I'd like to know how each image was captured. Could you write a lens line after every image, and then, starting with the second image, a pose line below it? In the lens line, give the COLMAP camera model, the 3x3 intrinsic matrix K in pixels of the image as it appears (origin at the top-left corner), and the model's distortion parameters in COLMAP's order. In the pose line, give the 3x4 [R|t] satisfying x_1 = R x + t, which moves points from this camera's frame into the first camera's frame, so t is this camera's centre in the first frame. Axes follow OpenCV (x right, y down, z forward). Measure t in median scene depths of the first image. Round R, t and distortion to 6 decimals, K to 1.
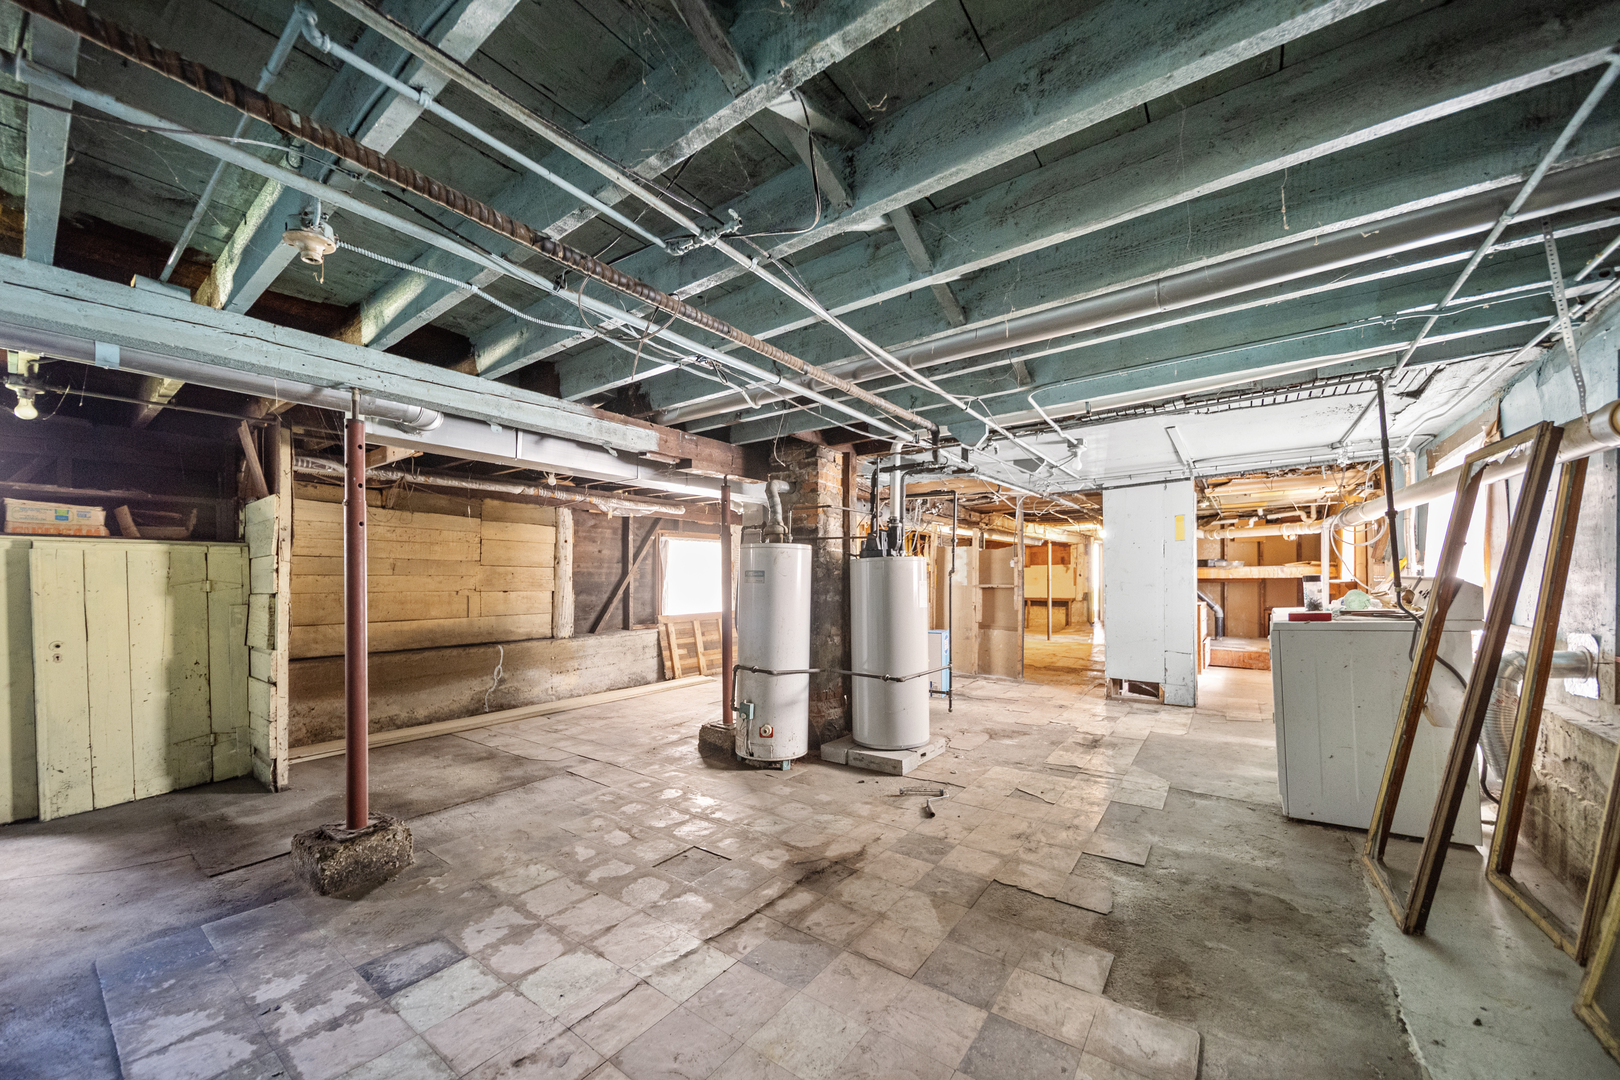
lens RADIAL K [[601.4, 0, 798.4], [0, 601.4, 586.3], [0, 0, 1]] dist [-0.001179, -0.000130]
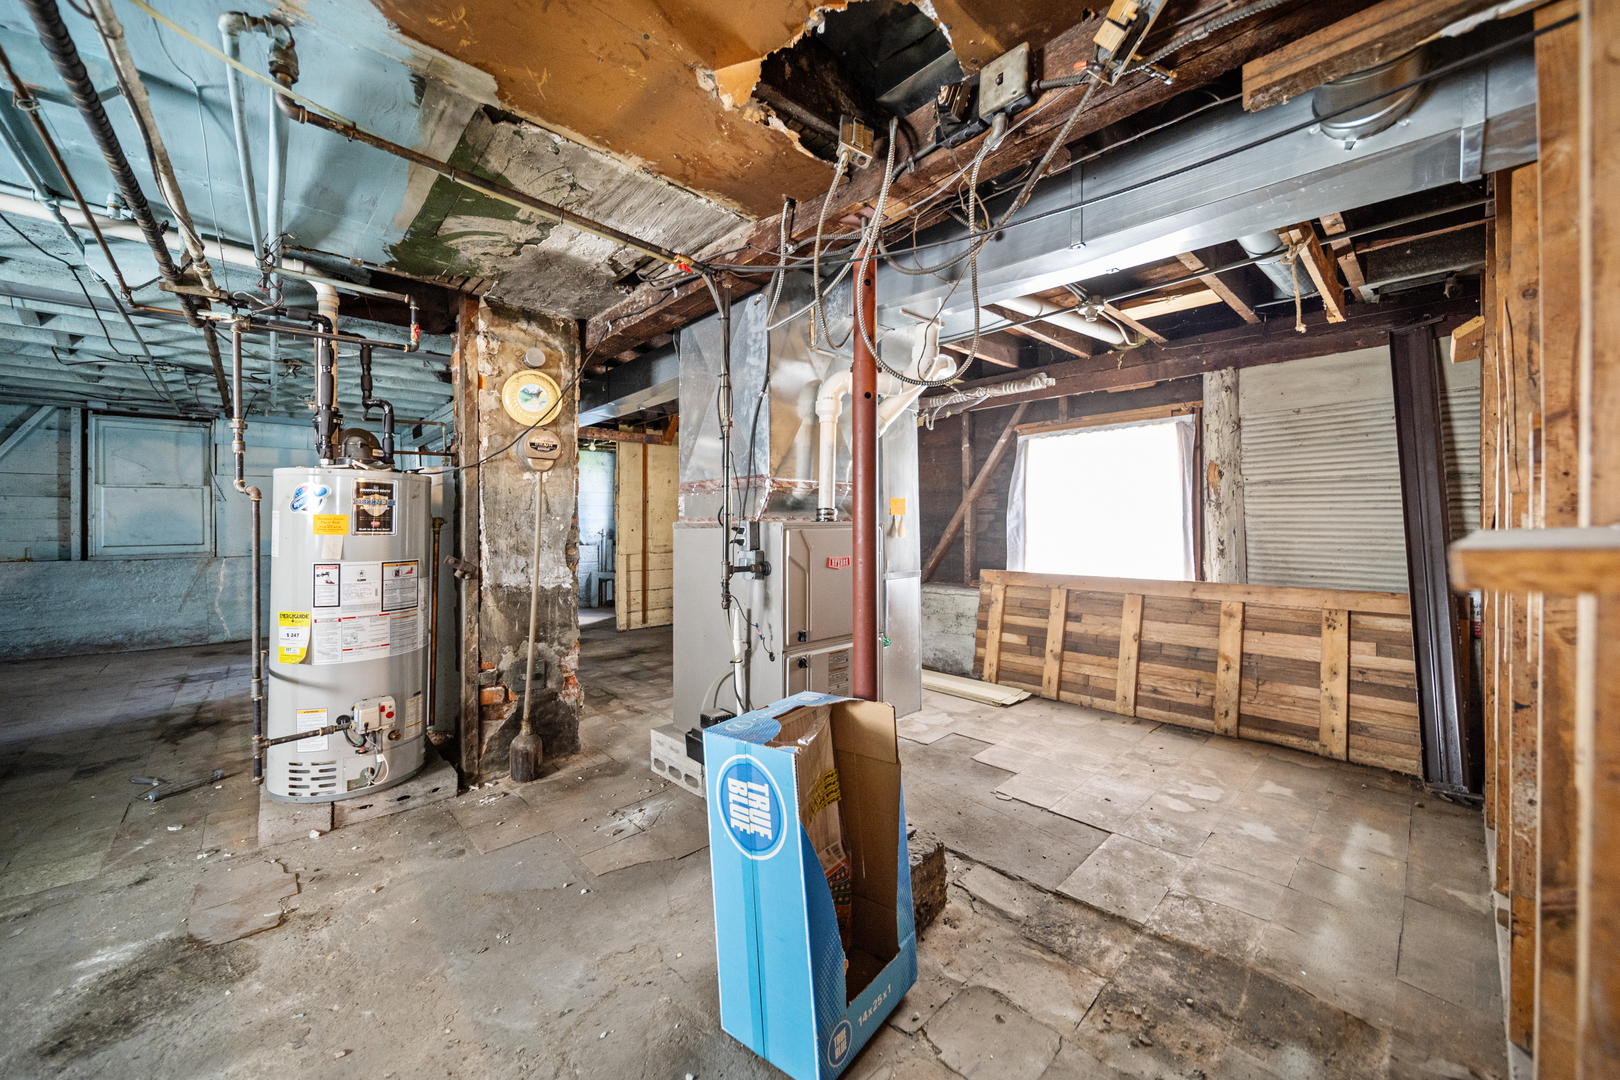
lens RADIAL K [[601.4, 0, 808.8], [0, 601.4, 525.3], [0, 0, 1]] dist [-0.001179, -0.000130]
pose [[-0.190790, 0.011137, -0.981568, 1.198154], [-0.004621, 0.999914, 0.012243, -0.007250], [0.981620, 0.006872, -0.190722, 2.864880]]
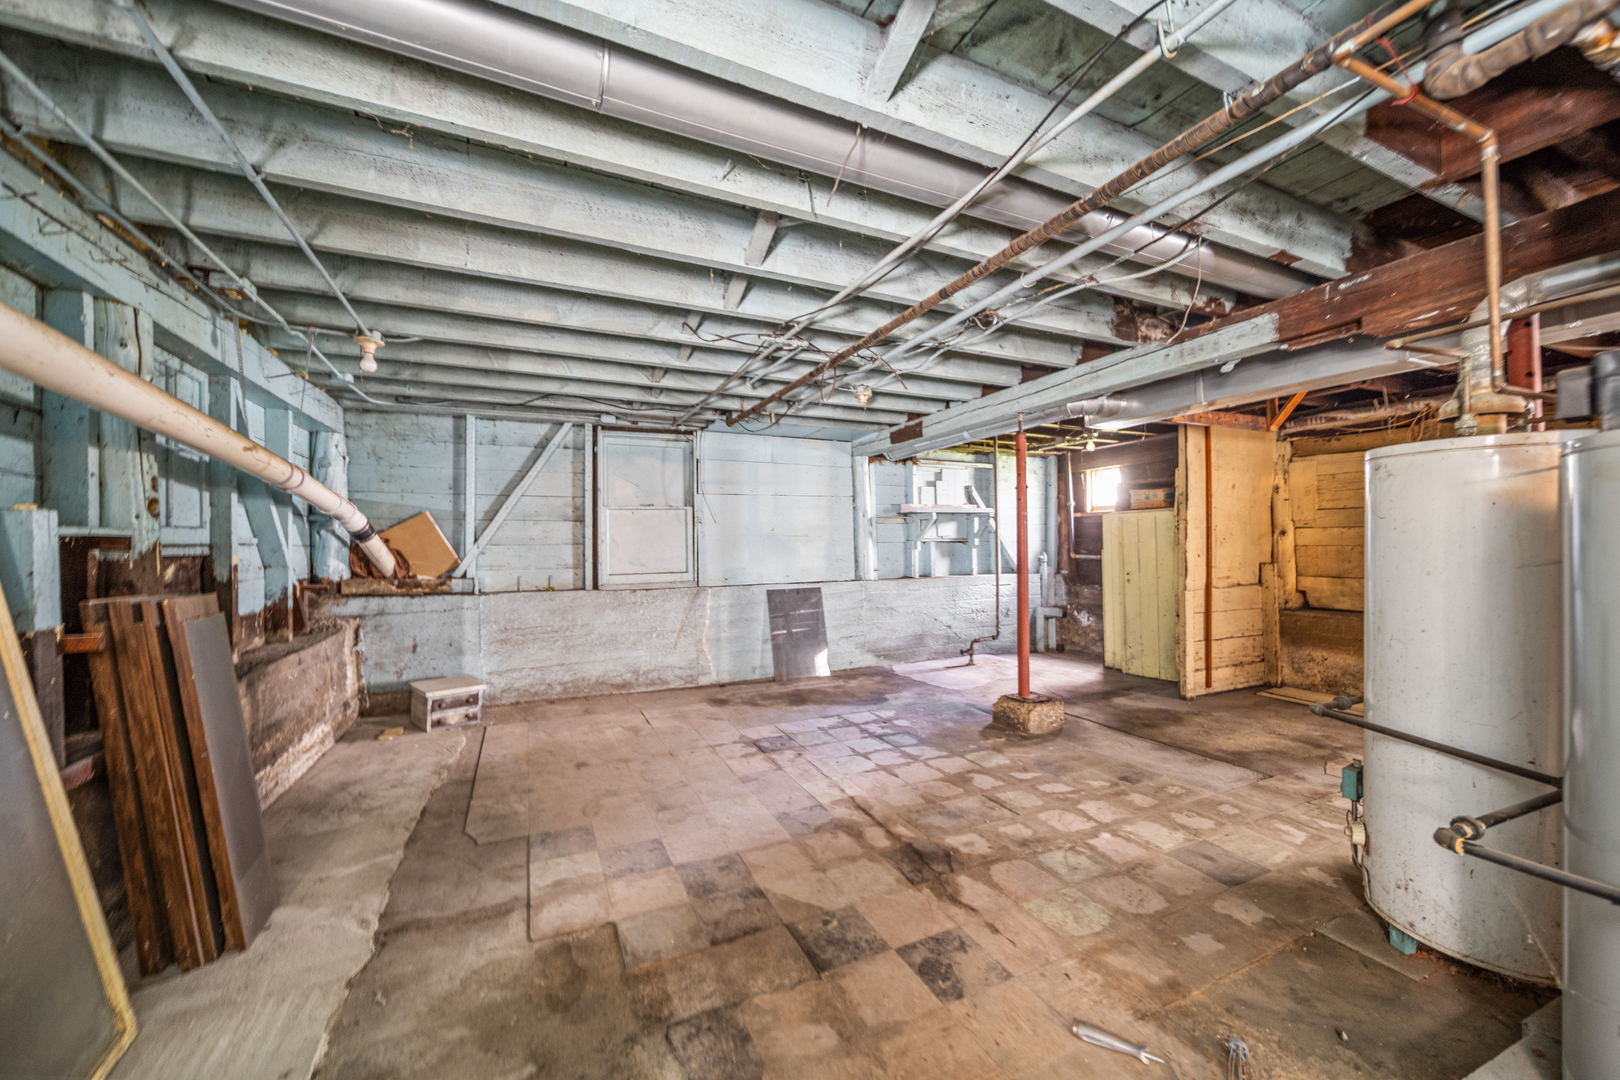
lens RADIAL K [[601.4, 0, 811.5], [0, 601.4, 543.7], [0, 0, 1]] dist [-0.001179, -0.000130]
pose [[-0.476344, 0.007753, -0.879225, 0.964276], [0.004165, 0.999970, 0.006561, -0.004822], [0.879249, -0.000537, -0.476361, 1.373958]]
